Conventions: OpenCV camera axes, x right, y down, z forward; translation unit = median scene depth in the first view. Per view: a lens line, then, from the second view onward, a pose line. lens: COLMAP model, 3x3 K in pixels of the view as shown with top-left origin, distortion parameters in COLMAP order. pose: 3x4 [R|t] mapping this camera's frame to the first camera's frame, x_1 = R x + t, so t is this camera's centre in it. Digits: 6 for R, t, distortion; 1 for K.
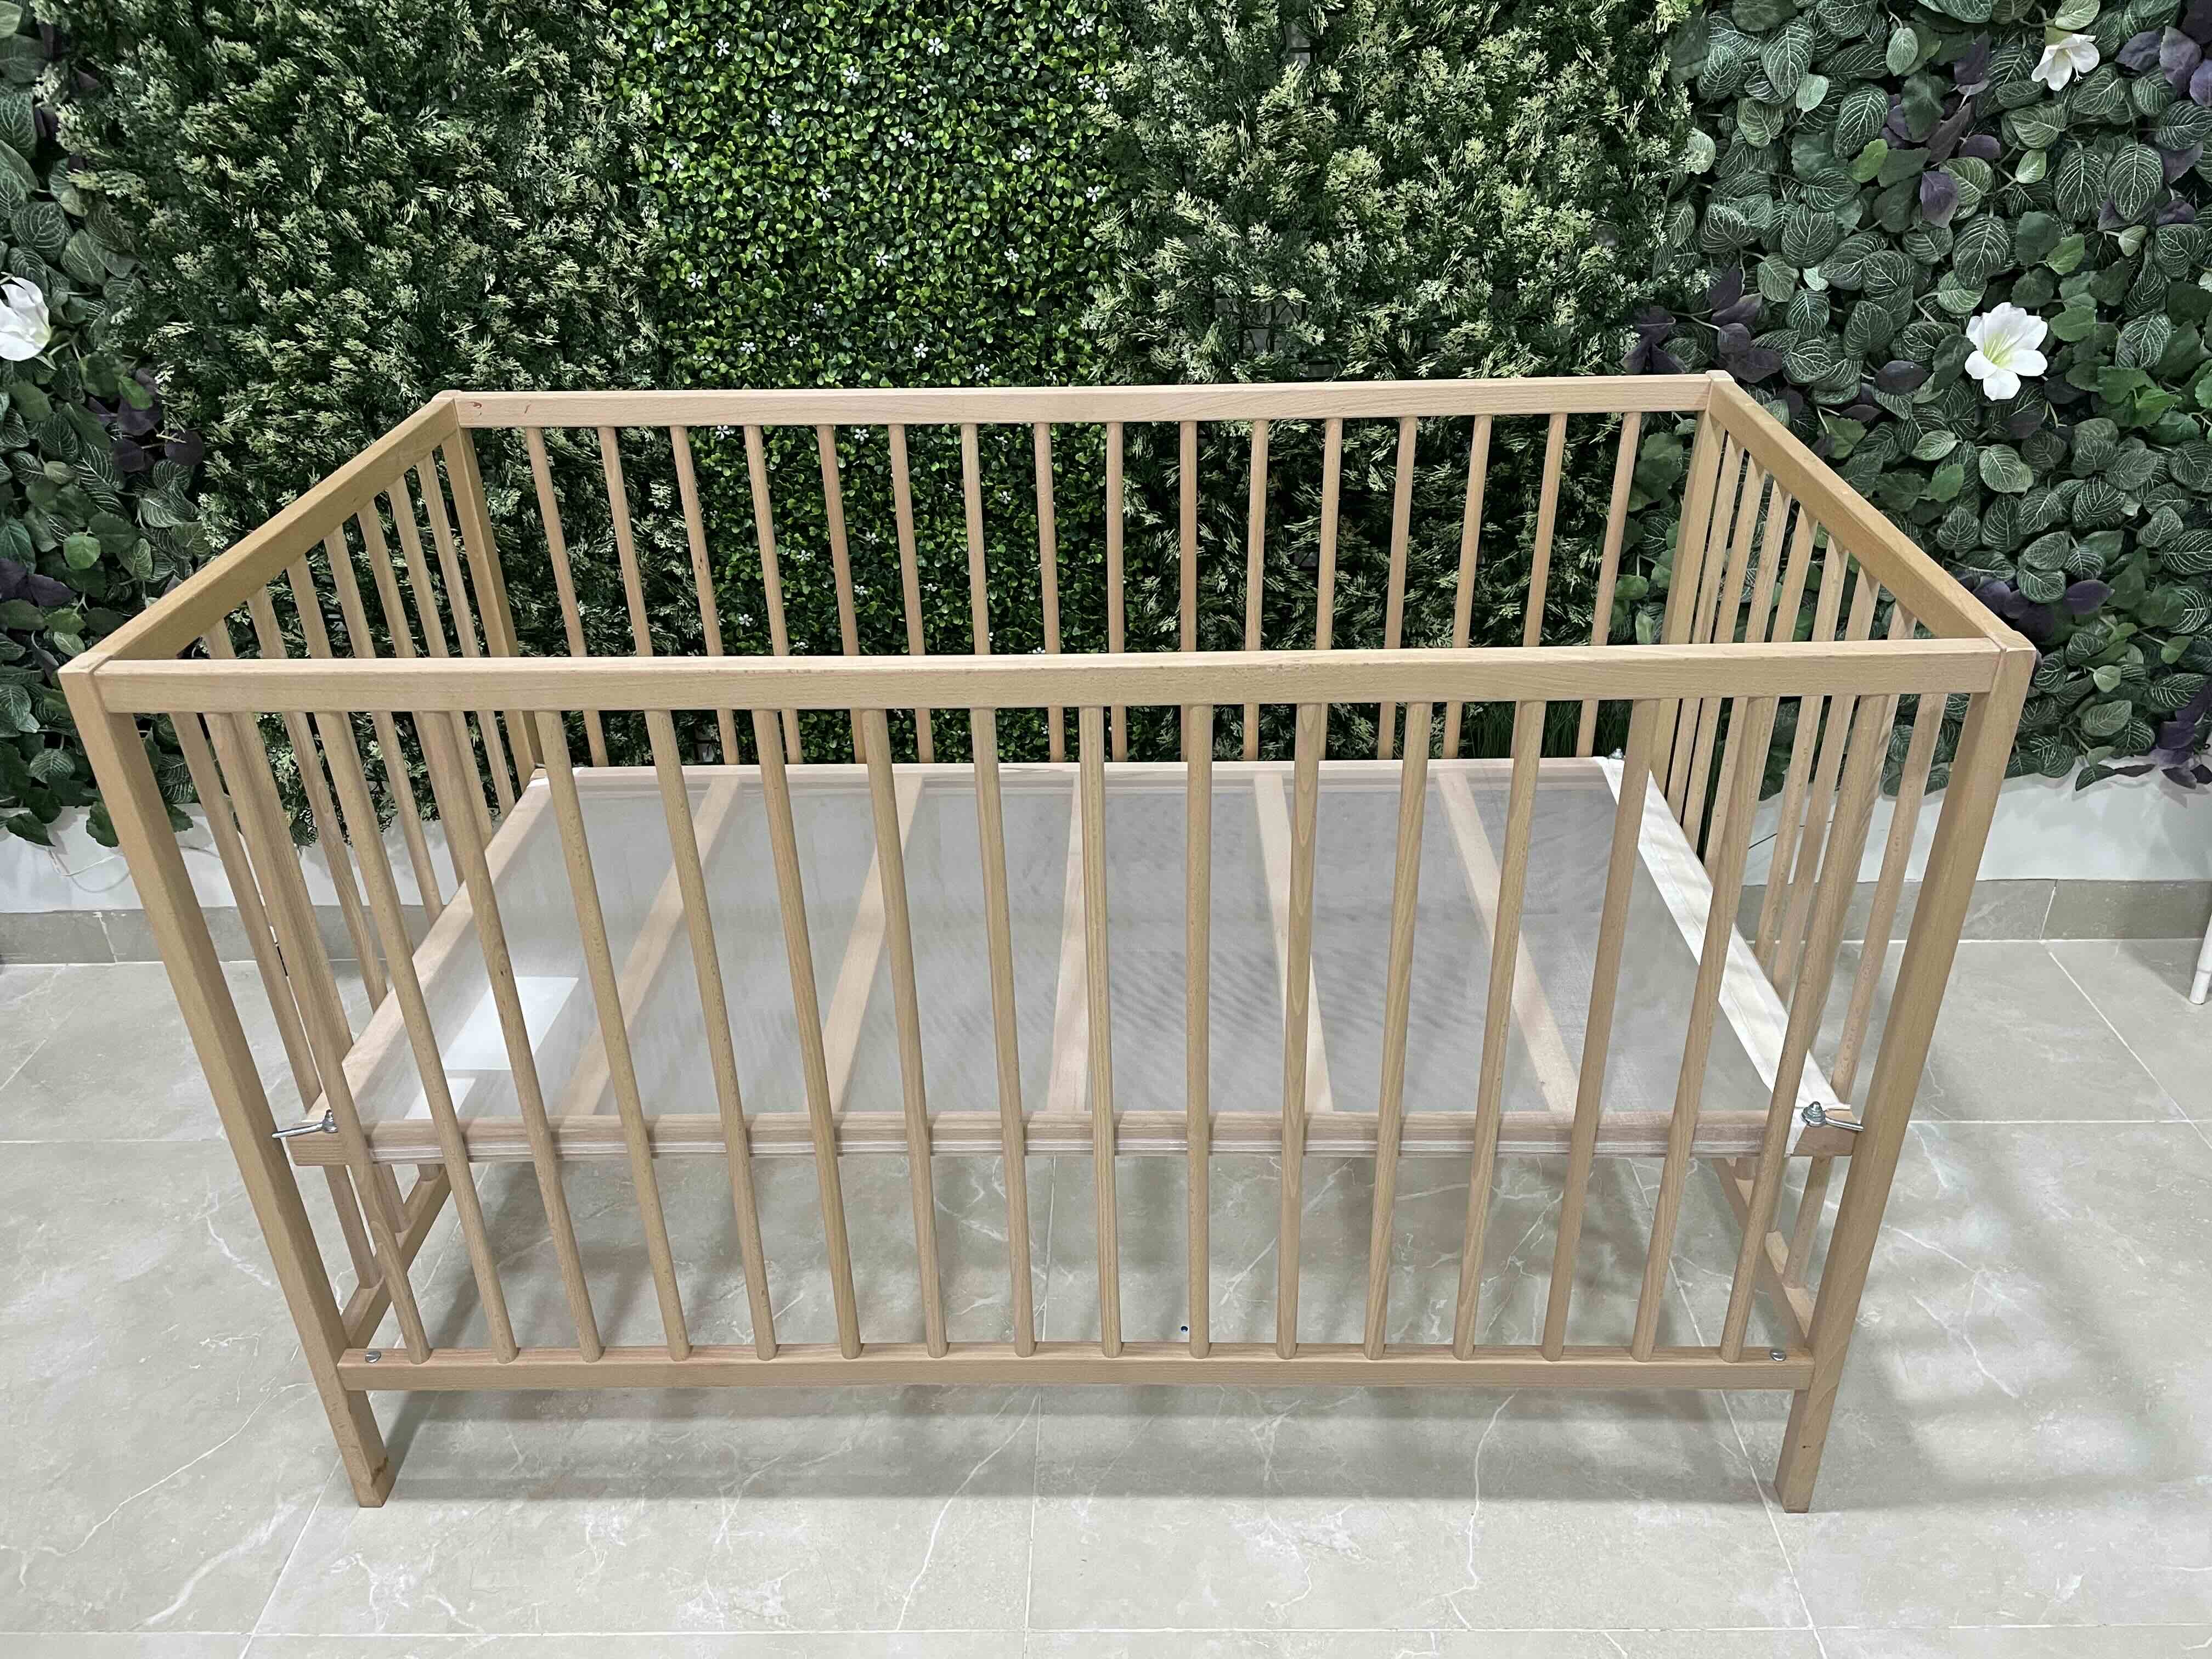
lens RADIAL K [[1682.7, 0, 1108.5], [0, 1682.7, 819.2], [0, 0, 1]] dist [0.061409, -0.098927]
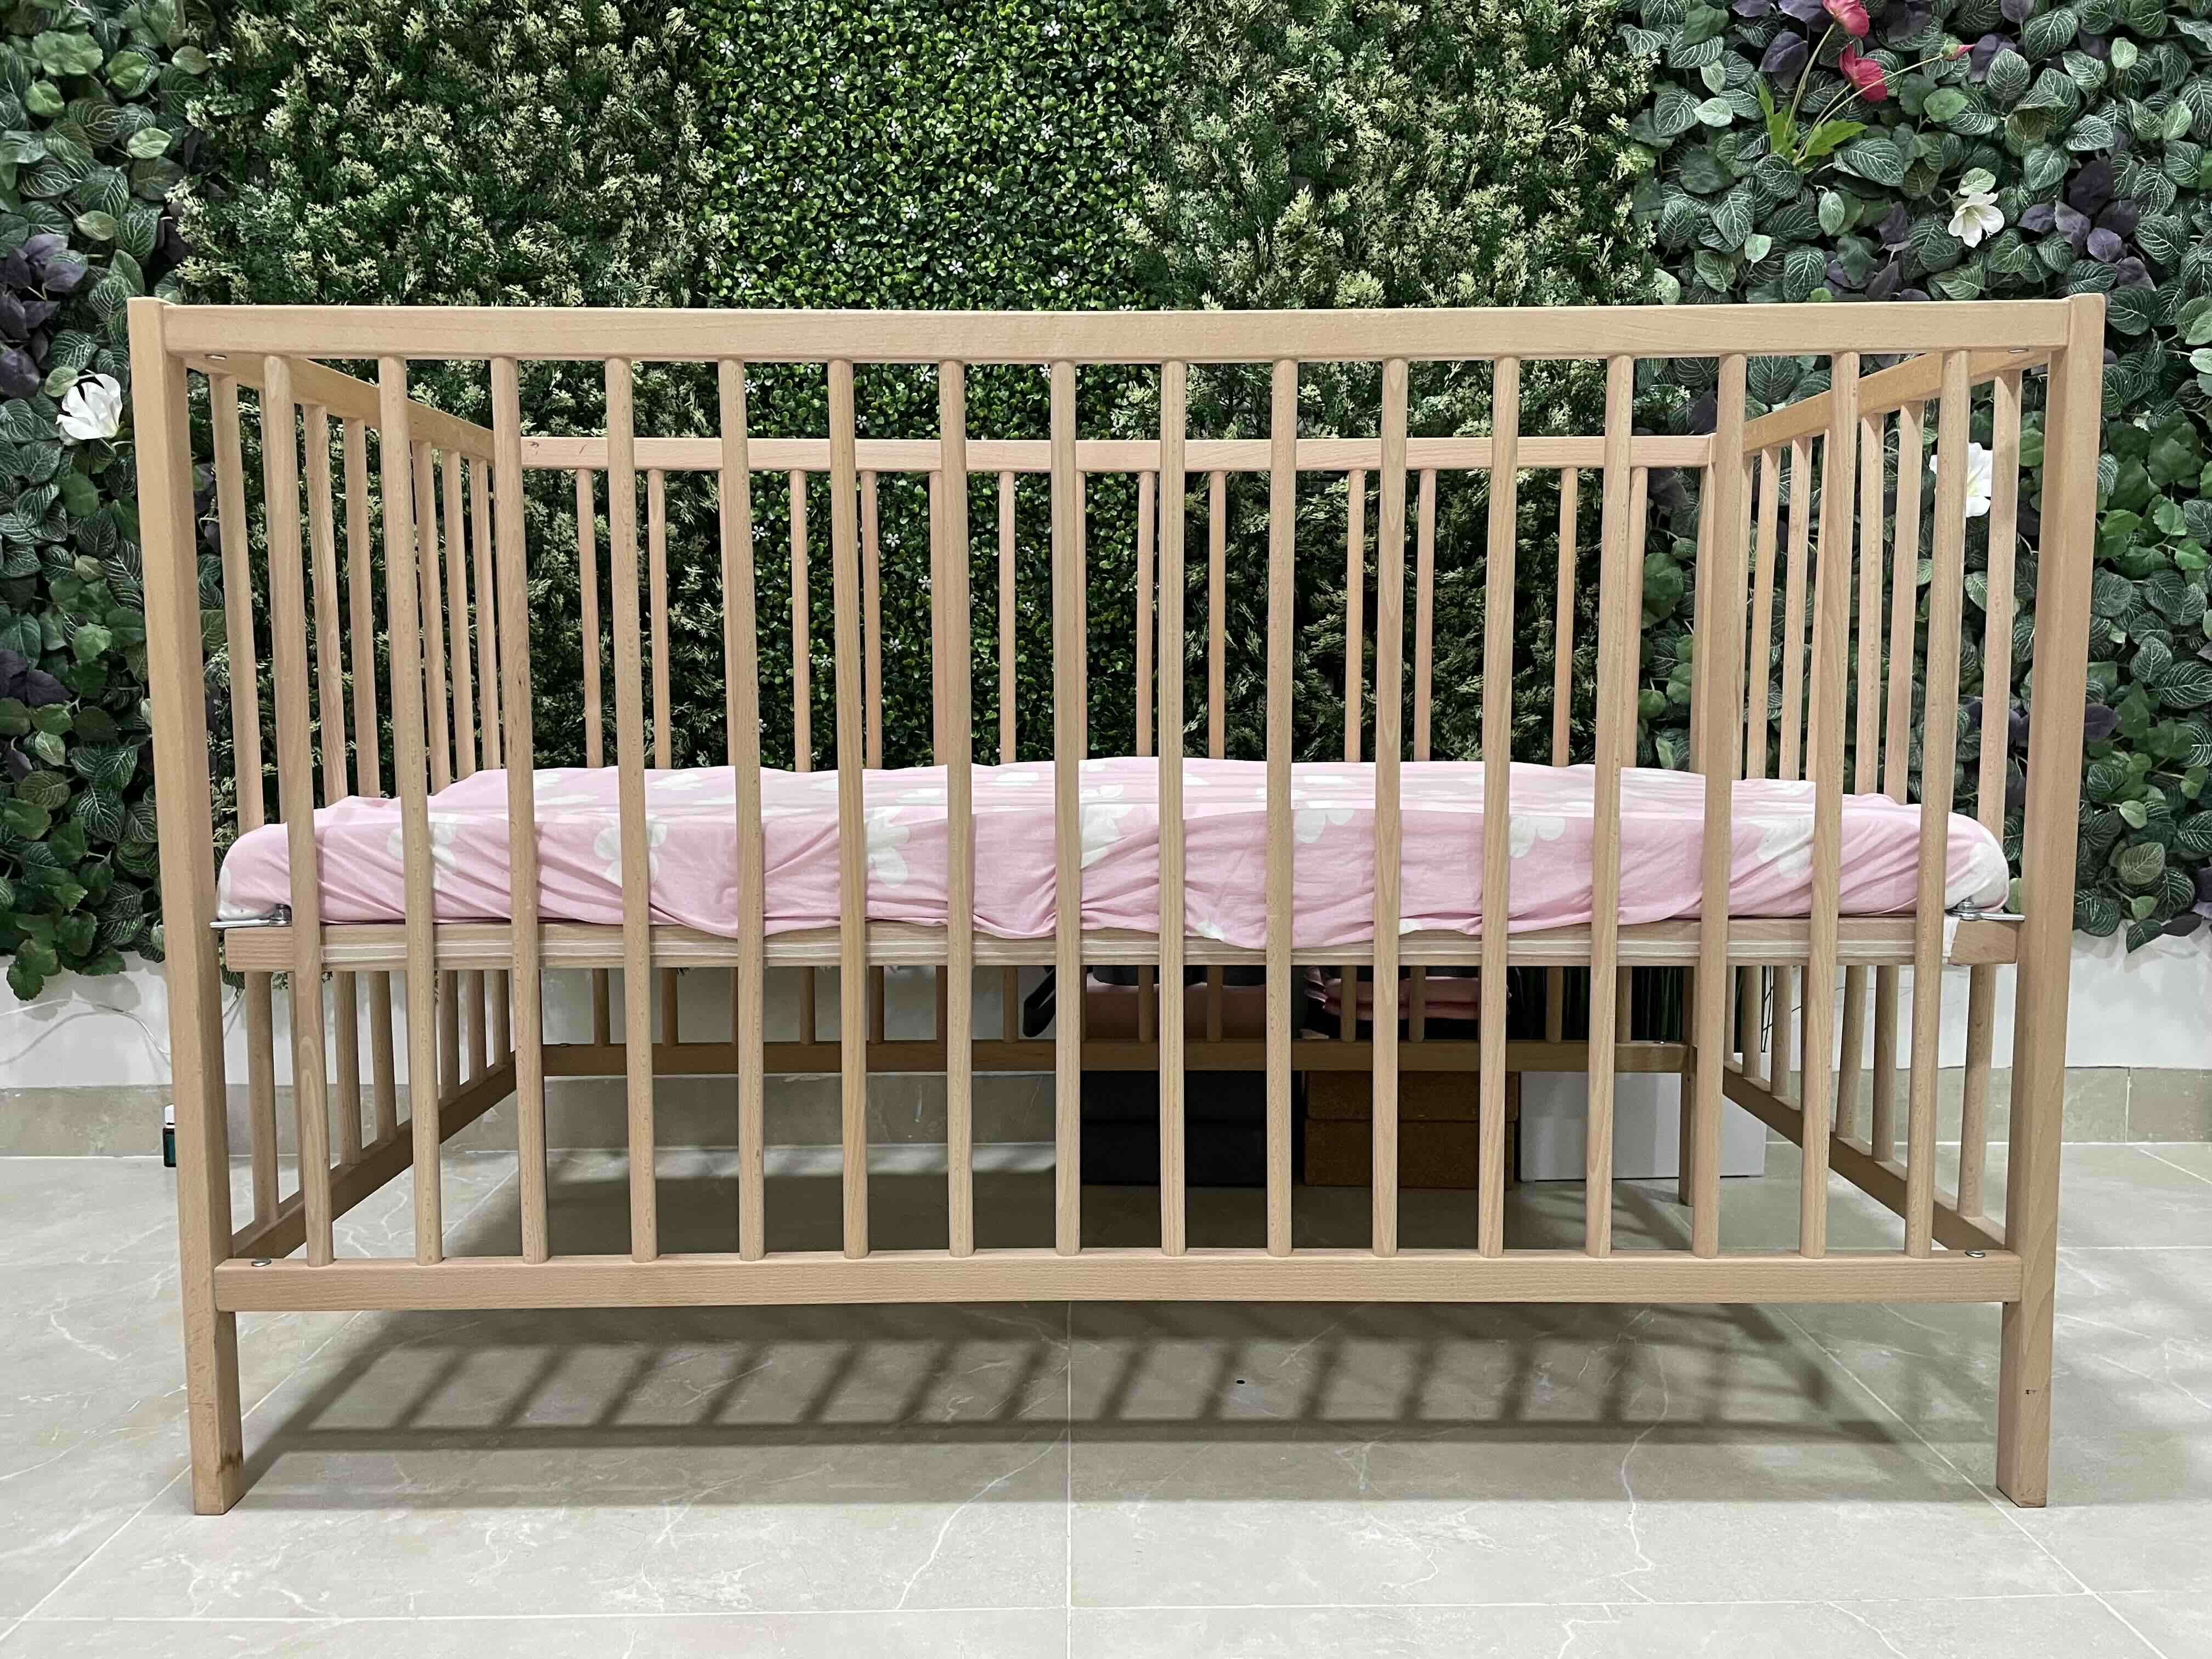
lens RADIAL K [[1682.7, 0, 1096.1], [0, 1682.7, 809.2], [0, 0, 1]] dist [0.061409, -0.098927]
pose [[0.999416, 0.018491, 0.028719, -0.052600], [-0.004852, 0.909112, -0.416523, 0.382146], [-0.033811, 0.416140, 0.908672, 0.137565]]
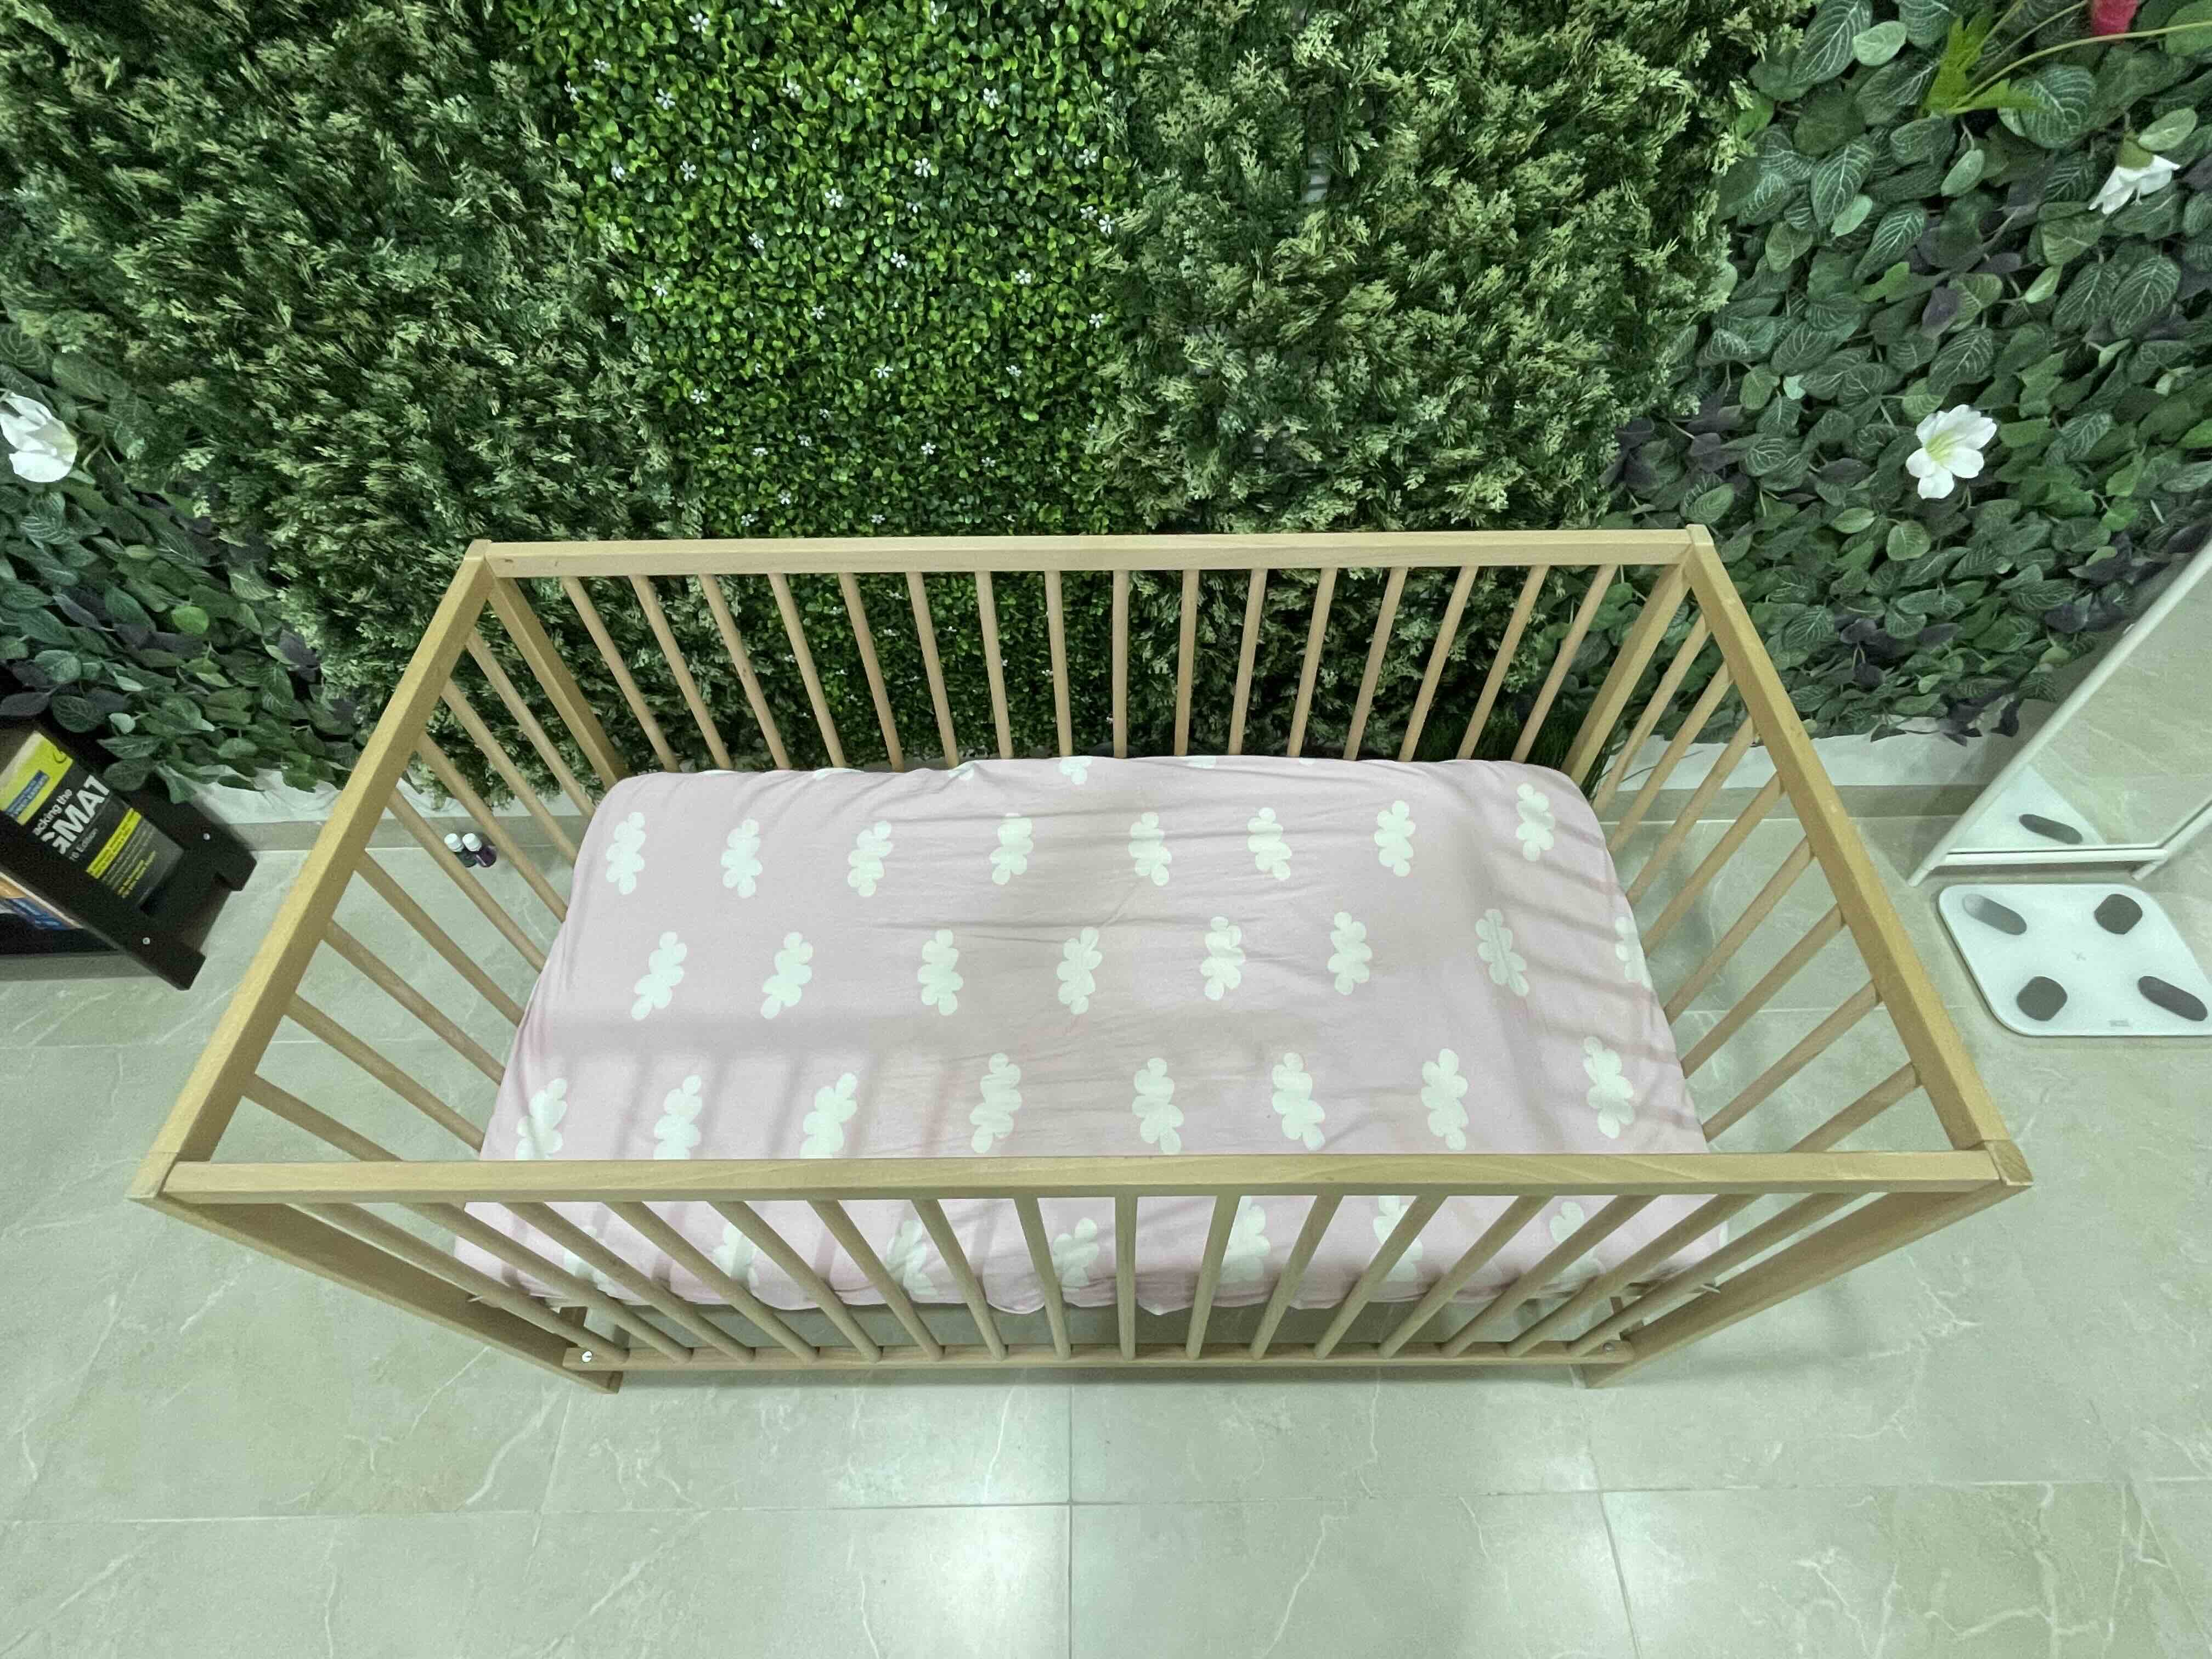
lens RADIAL K [[1092.3, 0, 1105.3], [0, 1092.3, 824.5], [0, 0, 1]] dist [-0.023390, 0.010009]
pose [[0.999573, -0.018768, 0.022391, -0.023416], [0.007821, 0.910307, 0.413859, -0.364552], [-0.028150, -0.413507, 0.910066, 0.314581]]
